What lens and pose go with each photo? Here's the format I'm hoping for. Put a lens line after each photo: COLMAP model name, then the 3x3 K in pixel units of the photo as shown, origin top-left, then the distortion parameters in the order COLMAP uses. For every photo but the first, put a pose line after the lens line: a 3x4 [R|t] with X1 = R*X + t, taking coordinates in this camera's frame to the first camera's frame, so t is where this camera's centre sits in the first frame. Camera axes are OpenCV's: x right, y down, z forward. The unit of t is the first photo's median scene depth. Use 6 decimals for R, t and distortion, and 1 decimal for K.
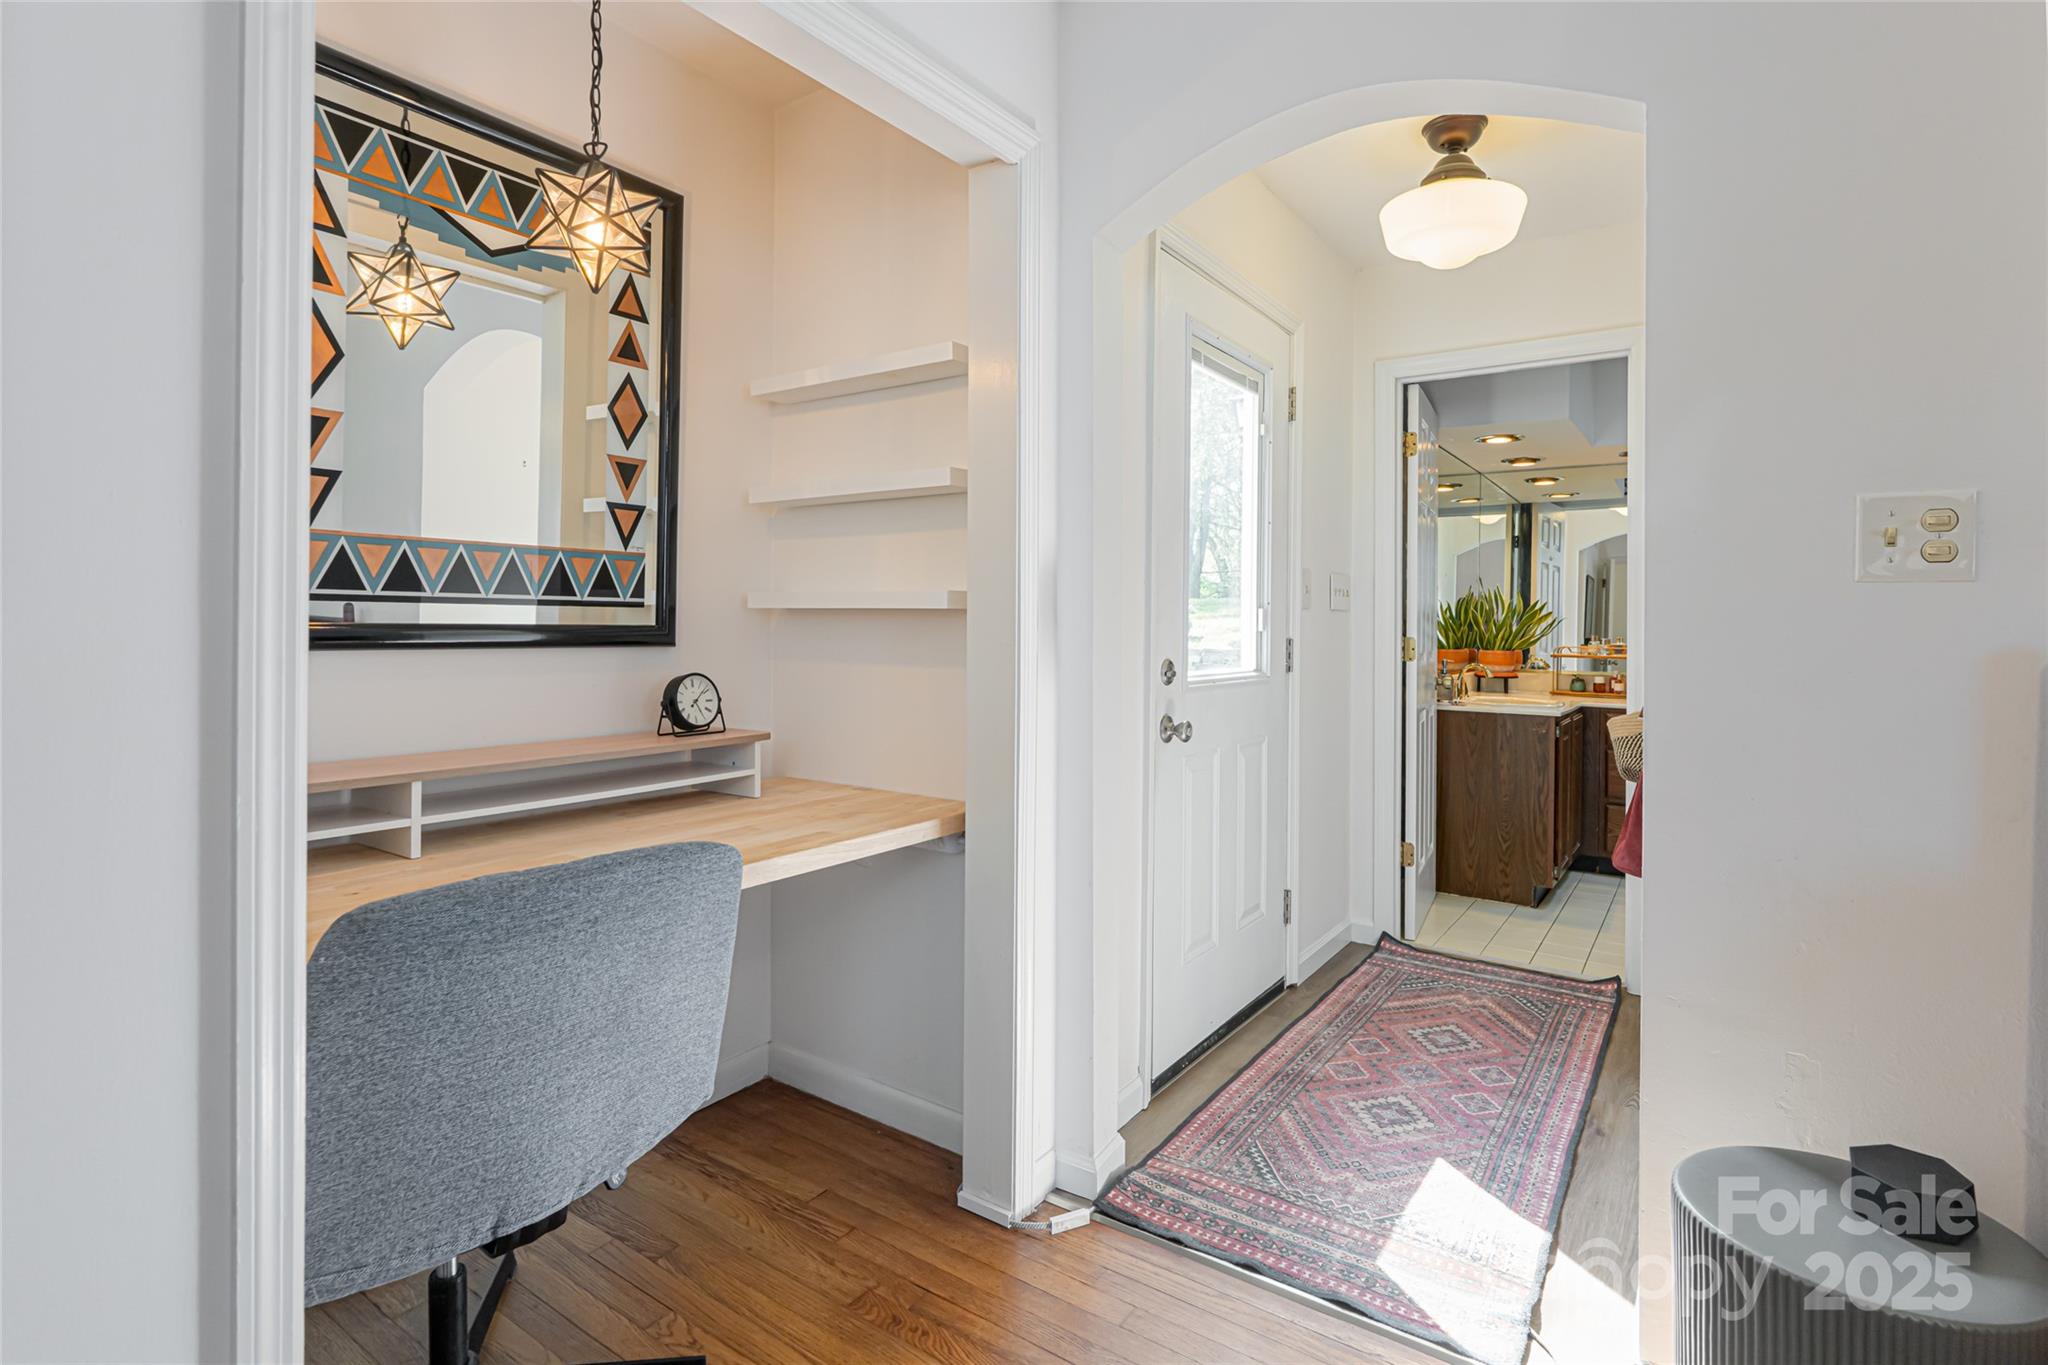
lens RADIAL K [[988.6, 0, 1036.1], [0, 988.6, 628.6], [0, 0, 1]] dist [0.000763, -0.000344]
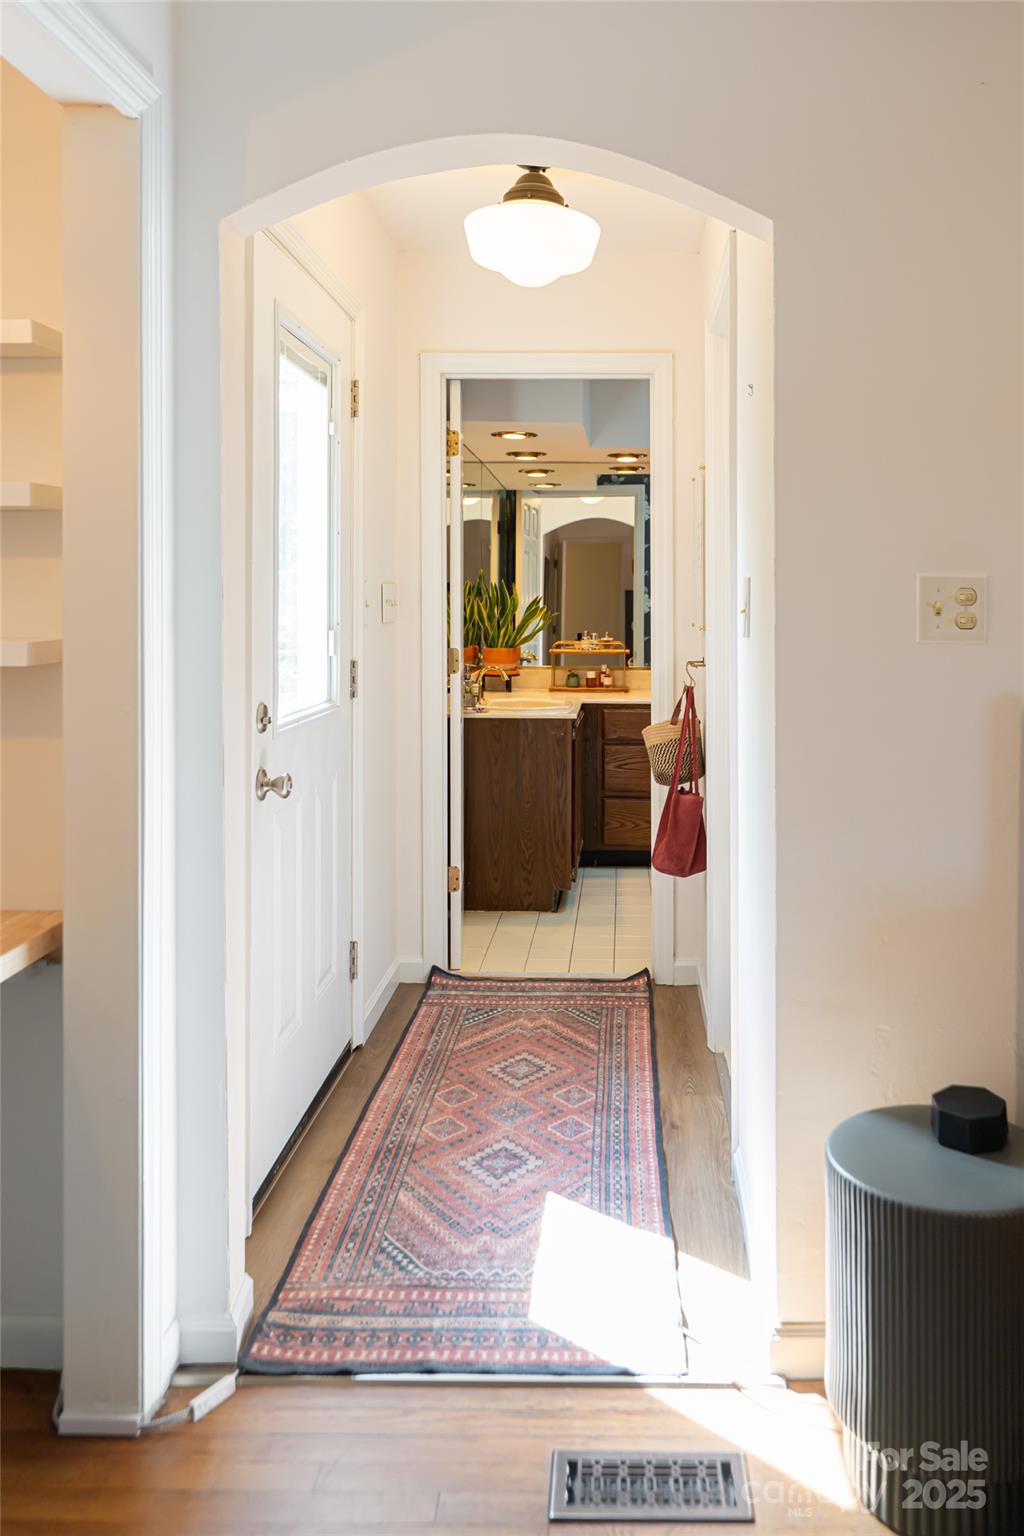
lens RADIAL K [[1171.4, 0, 601.5], [0, 1171.4, 590.3], [0, 0, 1]] dist [0.000657, -0.005688]
pose [[0.826645, -0.001475, 0.562722, -0.194010], [0.003205, 0.999993, -0.002088, -0.063249], [-0.562715, 0.003529, 0.826644, -0.005513]]
